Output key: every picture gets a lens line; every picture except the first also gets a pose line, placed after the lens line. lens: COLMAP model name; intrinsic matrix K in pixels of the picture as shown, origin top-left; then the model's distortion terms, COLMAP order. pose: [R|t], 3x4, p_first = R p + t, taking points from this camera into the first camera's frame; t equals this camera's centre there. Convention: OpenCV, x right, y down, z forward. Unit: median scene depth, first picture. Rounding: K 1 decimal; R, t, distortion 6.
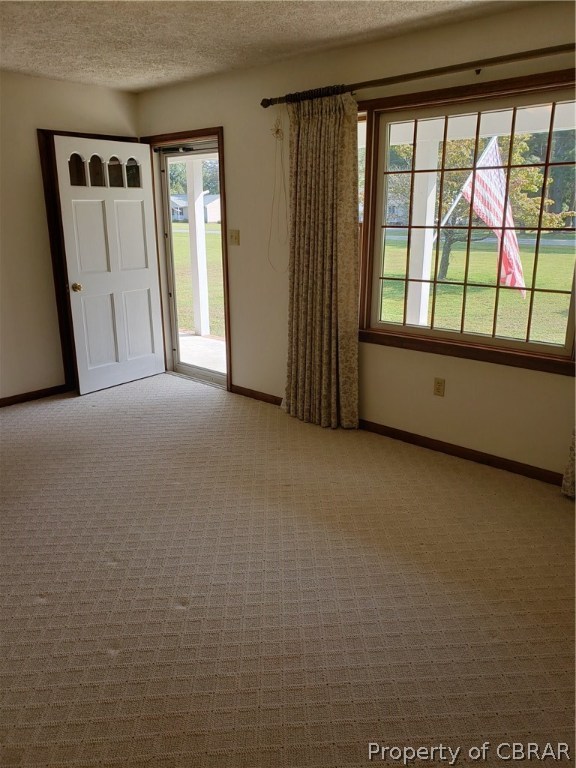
lens RADIAL K [[598.6, 0, 288.0], [0, 598.6, 384.0], [0, 0, 1]] dist [0.003873, 0.001051]
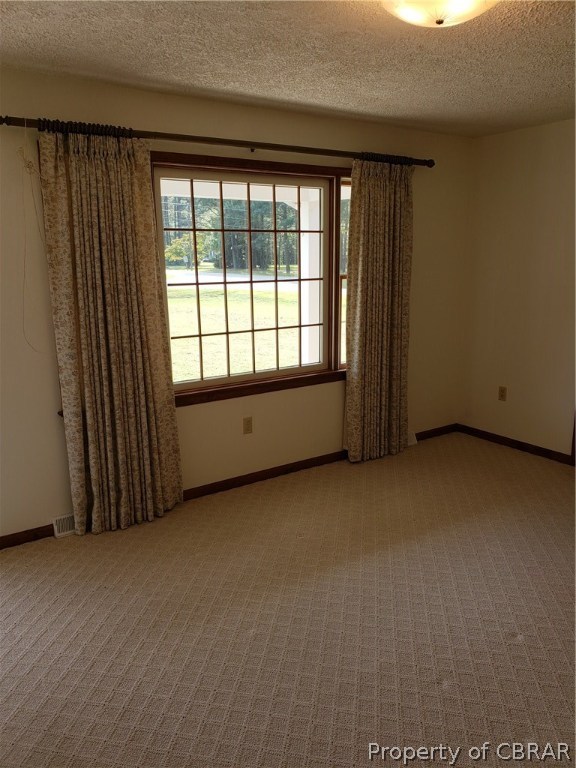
lens RADIAL K [[561.8, 0, 287.1], [0, 561.8, 395.6], [0, 0, 1]] dist [-0.000377, -0.000150]
pose [[0.252042, -0.219788, 0.942427, -0.704925], [0.293106, 0.945460, 0.142107, -0.176251], [-0.922260, 0.240414, 0.302717, 0.625519]]
